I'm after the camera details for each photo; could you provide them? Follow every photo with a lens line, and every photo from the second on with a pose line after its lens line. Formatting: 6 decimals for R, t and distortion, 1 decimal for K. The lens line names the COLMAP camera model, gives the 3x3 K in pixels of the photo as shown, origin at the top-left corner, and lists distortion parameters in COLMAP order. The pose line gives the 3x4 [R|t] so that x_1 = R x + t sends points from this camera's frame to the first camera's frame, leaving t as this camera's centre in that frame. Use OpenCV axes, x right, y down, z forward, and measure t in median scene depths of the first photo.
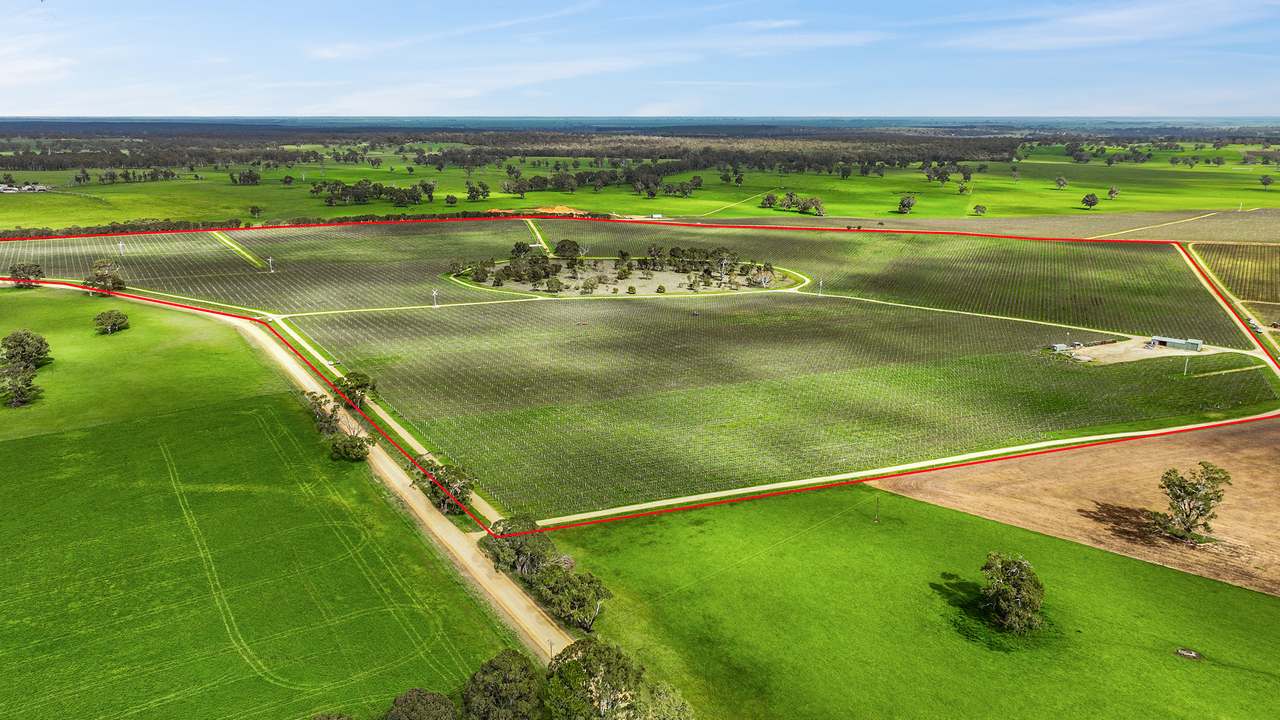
lens RADIAL K [[907.8, 0, 643.6], [0, 907.8, 358.5], [0, 0, 1]] dist [0.004976, 0.004341]
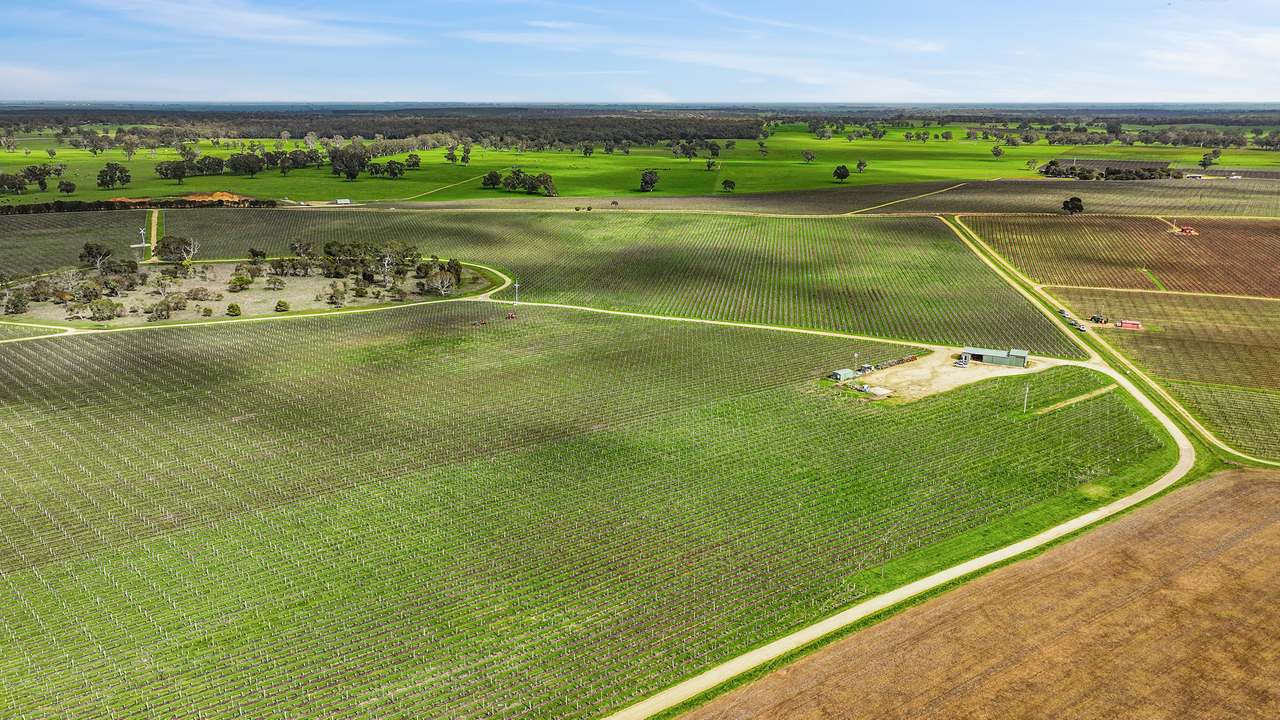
lens RADIAL K [[907.8, 0, 643.6], [0, 907.8, 358.5], [0, 0, 1]] dist [0.004976, 0.004341]
pose [[0.967689, -0.067433, 0.242962, 0.109743], [0.064031, 0.997708, 0.021882, -0.034730], [-0.243880, -0.005618, 0.969789, 0.278337]]
